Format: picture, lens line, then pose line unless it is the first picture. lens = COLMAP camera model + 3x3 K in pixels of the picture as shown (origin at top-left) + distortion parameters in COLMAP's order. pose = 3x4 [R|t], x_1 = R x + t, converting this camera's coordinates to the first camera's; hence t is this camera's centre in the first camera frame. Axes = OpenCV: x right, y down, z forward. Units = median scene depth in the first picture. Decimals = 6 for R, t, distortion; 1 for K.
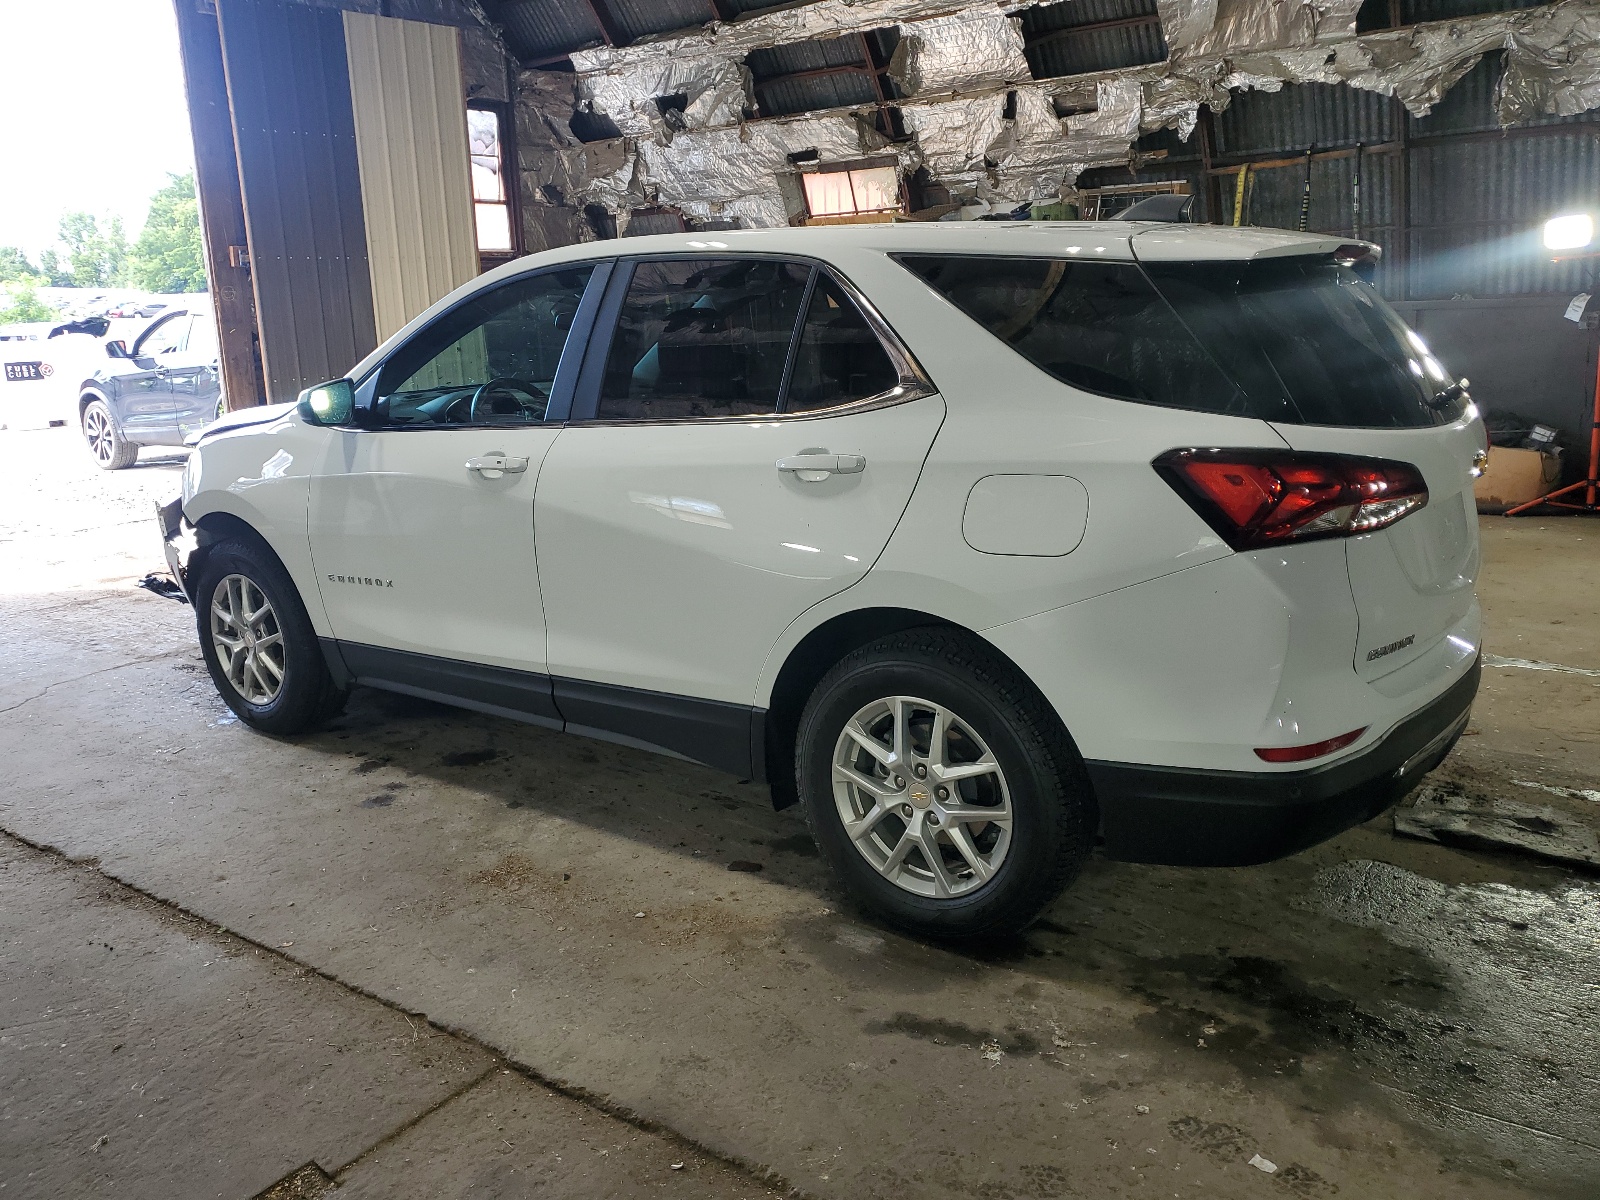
lens RADIAL K [[1243.5, 0, 803.2], [0, 1243.5, 605.7], [0, 0, 1]] dist [0.019475, 0.001189]
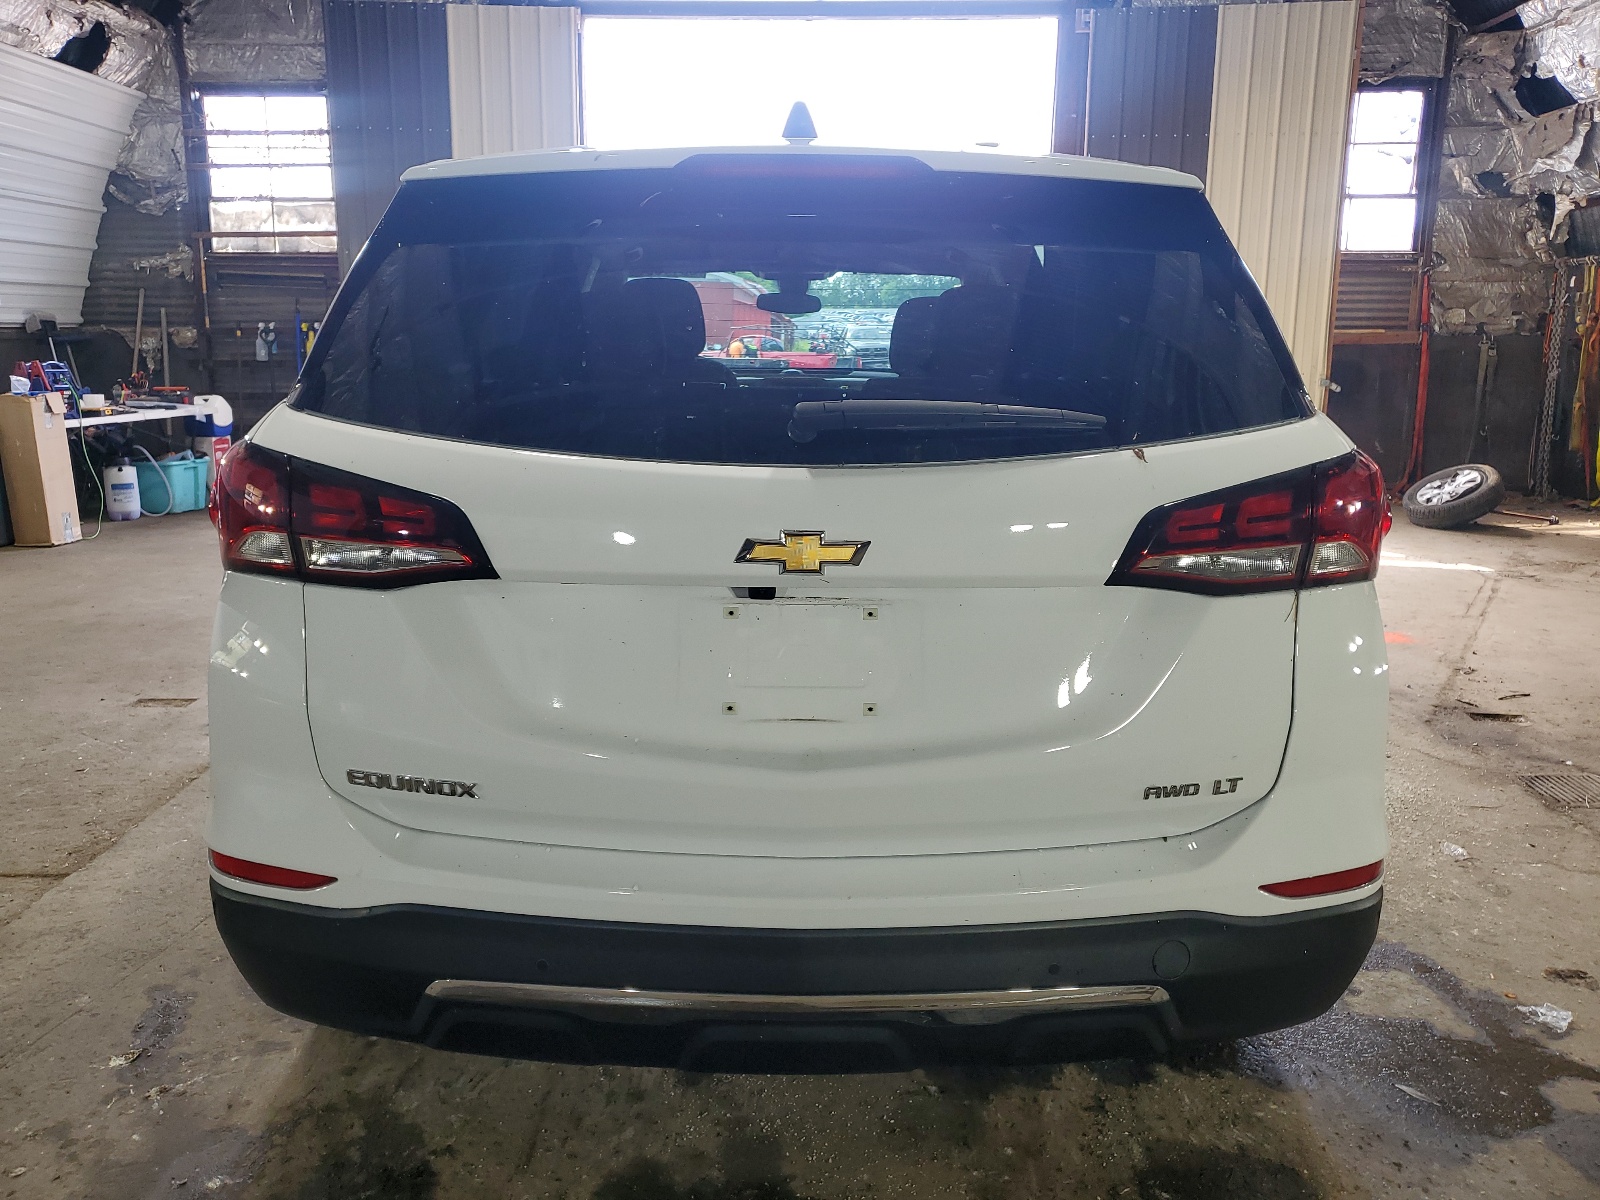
lens RADIAL K [[1243.5, 0, 798.9], [0, 1243.5, 591.9], [0, 0, 1]] dist [0.019475, 0.001189]
pose [[0.584784, 0.206333, -0.784509, 0.250084], [-0.226545, 0.970170, 0.086294, -0.037418], [0.778913, 0.127264, 0.614084, 0.178677]]
